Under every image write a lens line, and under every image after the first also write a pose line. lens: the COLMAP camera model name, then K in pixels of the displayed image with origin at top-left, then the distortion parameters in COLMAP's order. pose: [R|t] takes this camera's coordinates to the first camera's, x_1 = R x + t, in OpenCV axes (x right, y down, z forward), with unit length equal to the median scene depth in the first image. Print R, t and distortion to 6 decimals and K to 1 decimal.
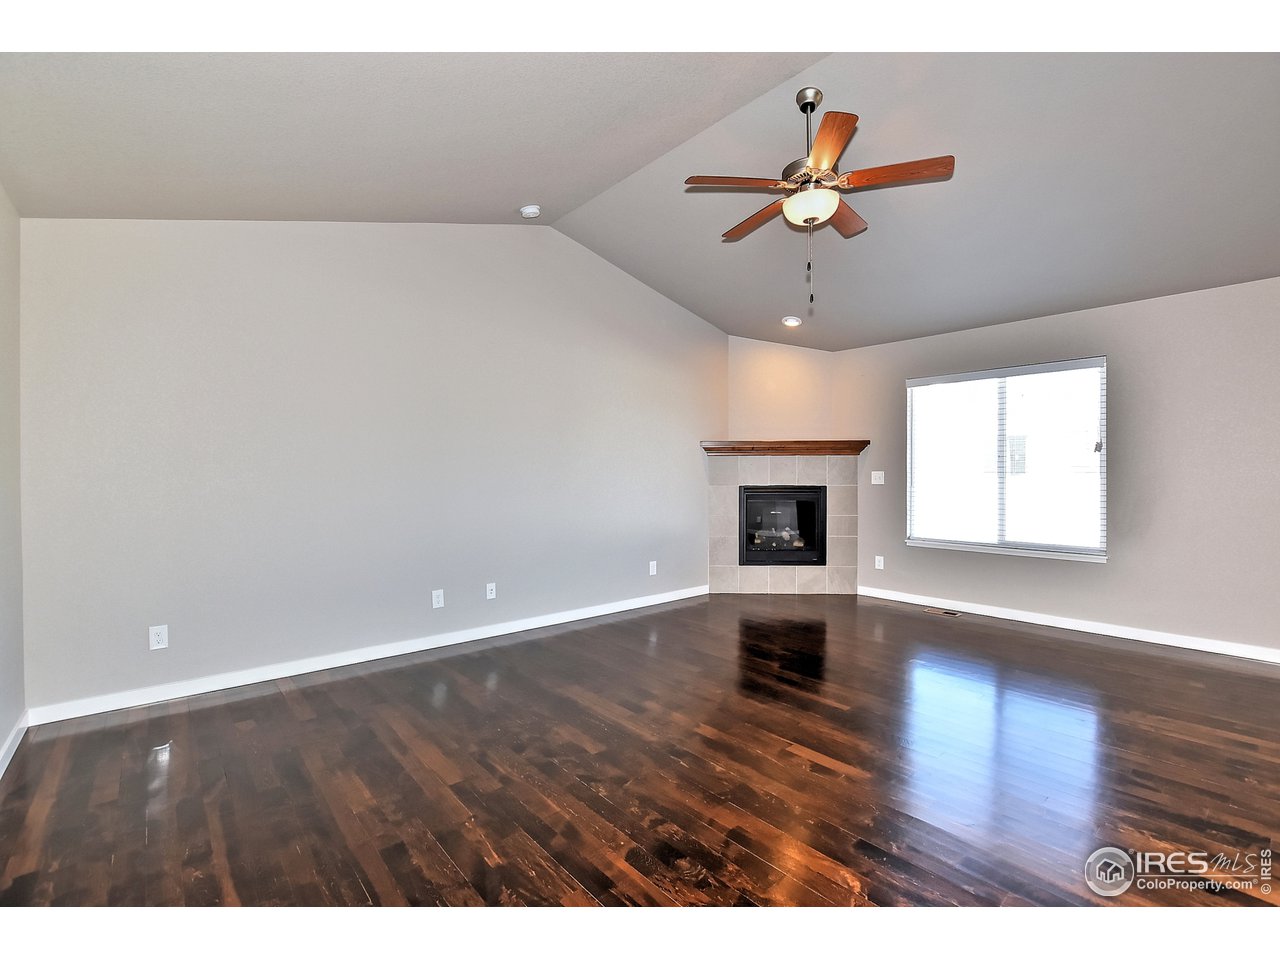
lens RADIAL K [[567.6, 0, 640.0], [0, 567.6, 480.0], [0, 0, 1]] dist [-0.022681, -0.000338]
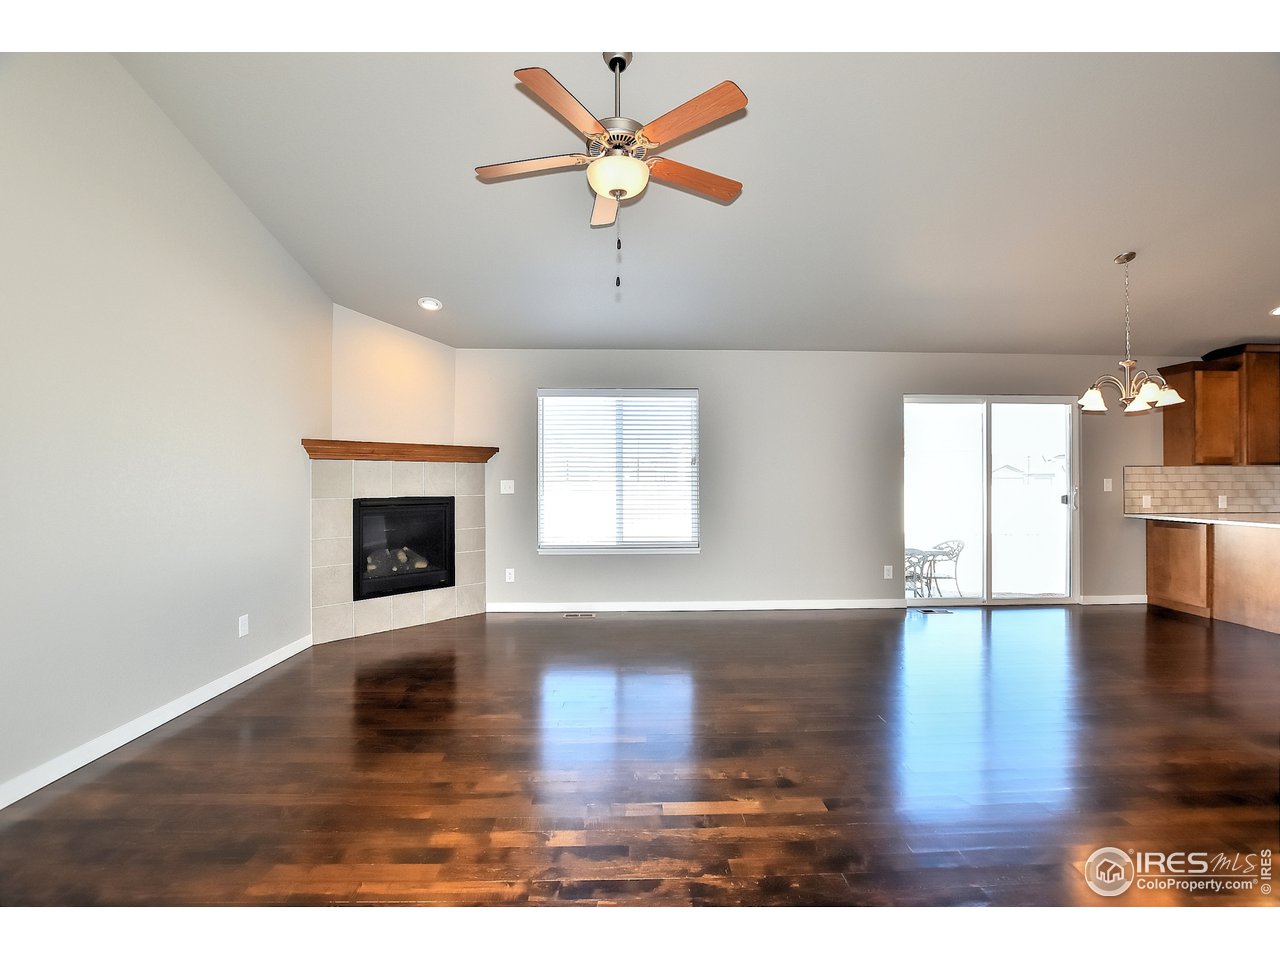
lens RADIAL K [[567.6, 0, 640.0], [0, 567.6, 480.0], [0, 0, 1]] dist [-0.022681, -0.000338]
pose [[0.636698, 0.000911, 0.771113, -0.177829], [0.009318, 0.999917, -0.008875, -0.004878], [-0.771057, 0.012836, 0.636637, 0.215209]]
